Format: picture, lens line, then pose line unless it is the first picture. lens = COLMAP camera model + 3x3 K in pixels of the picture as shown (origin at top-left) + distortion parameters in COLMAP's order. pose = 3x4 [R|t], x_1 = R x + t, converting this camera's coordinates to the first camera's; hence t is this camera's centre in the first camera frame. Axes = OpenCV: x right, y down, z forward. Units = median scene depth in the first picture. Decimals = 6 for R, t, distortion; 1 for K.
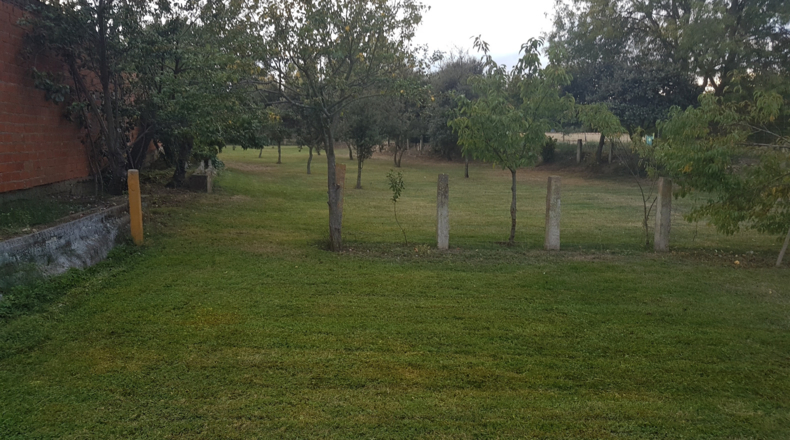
lens RADIAL K [[618.1, 0, 373.6], [0, 618.1, 222.4], [0, 0, 1]] dist [-0.005629, -0.001084]
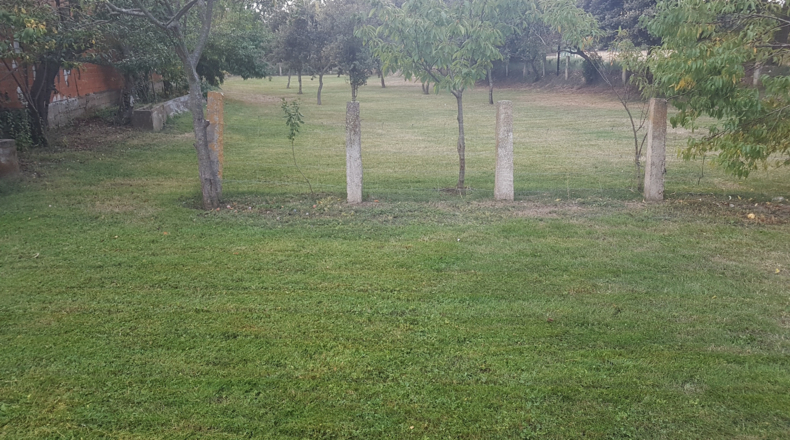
lens RADIAL K [[616.2, 0, 395.0], [0, 616.2, 220.0], [0, 0, 1]] dist [-0.004540, -0.000006]
pose [[0.996993, -0.014243, -0.076174, 0.213206], [0.022544, 0.993758, 0.109259, -0.016118], [0.074142, -0.110648, 0.991090, 0.241144]]
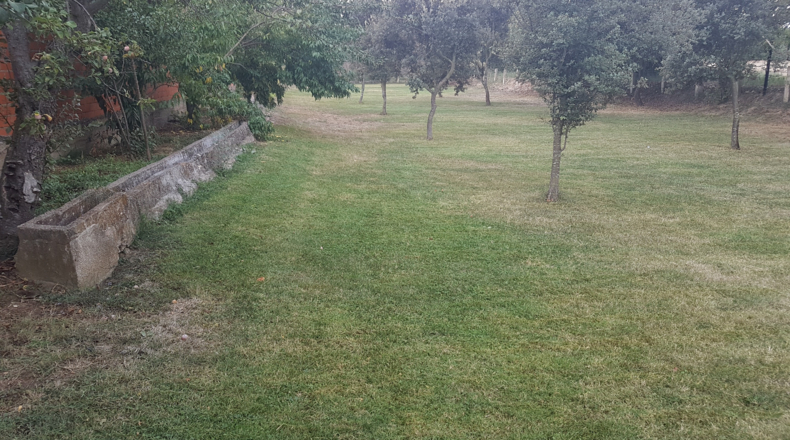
lens RADIAL K [[616.2, 0, 395.0], [0, 616.2, 220.0], [0, 0, 1]] dist [-0.004540, -0.000006]
pose [[0.988289, 0.015021, -0.151853, -0.135028], [0.000015, 0.995134, 0.098533, -0.169430], [0.152594, -0.097382, 0.983480, 1.191449]]
